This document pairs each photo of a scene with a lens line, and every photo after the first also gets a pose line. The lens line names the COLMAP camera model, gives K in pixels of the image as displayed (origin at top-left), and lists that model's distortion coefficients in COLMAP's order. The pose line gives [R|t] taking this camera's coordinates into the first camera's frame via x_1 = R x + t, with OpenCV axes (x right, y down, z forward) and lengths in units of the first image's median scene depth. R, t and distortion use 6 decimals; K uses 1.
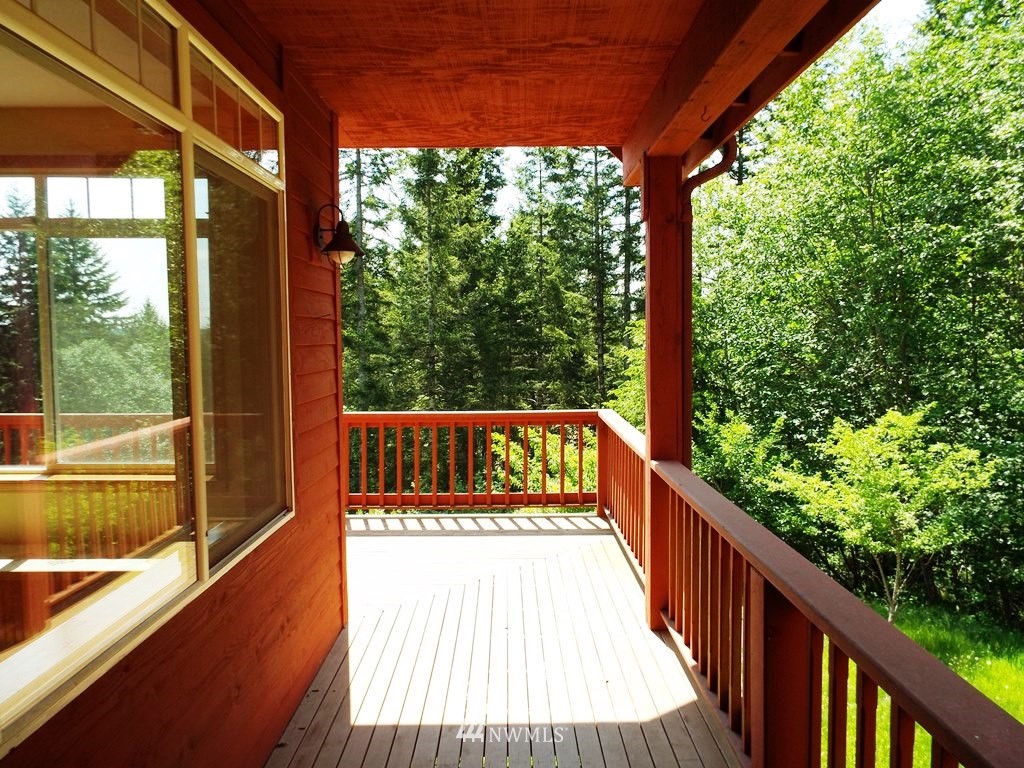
lens RADIAL K [[741.0, 0, 535.3], [0, 741.0, 388.5], [0, 0, 1]] dist [-0.022467, 0.027460]
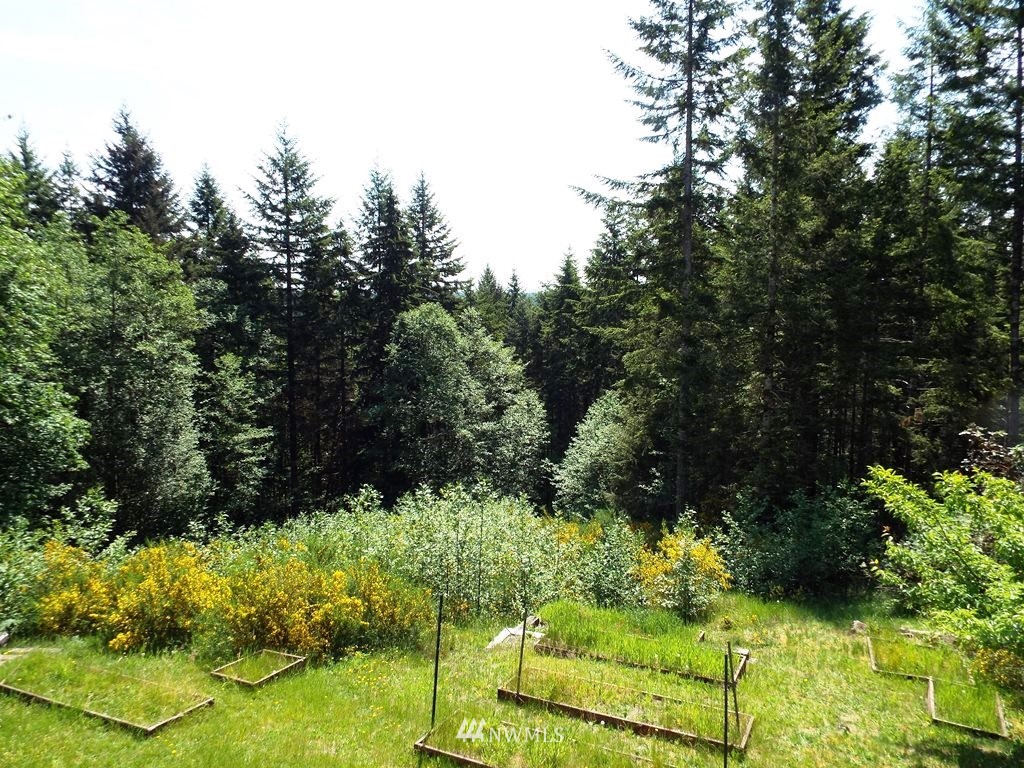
lens RADIAL K [[741.0, 0, 527.2], [0, 741.0, 386.7], [0, 0, 1]] dist [-0.022467, 0.027460]
pose [[0.899085, 0.048127, -0.435121, -0.022580], [-0.027060, 0.998148, 0.054488, -0.011048], [0.436937, -0.037215, 0.898722, 0.143451]]
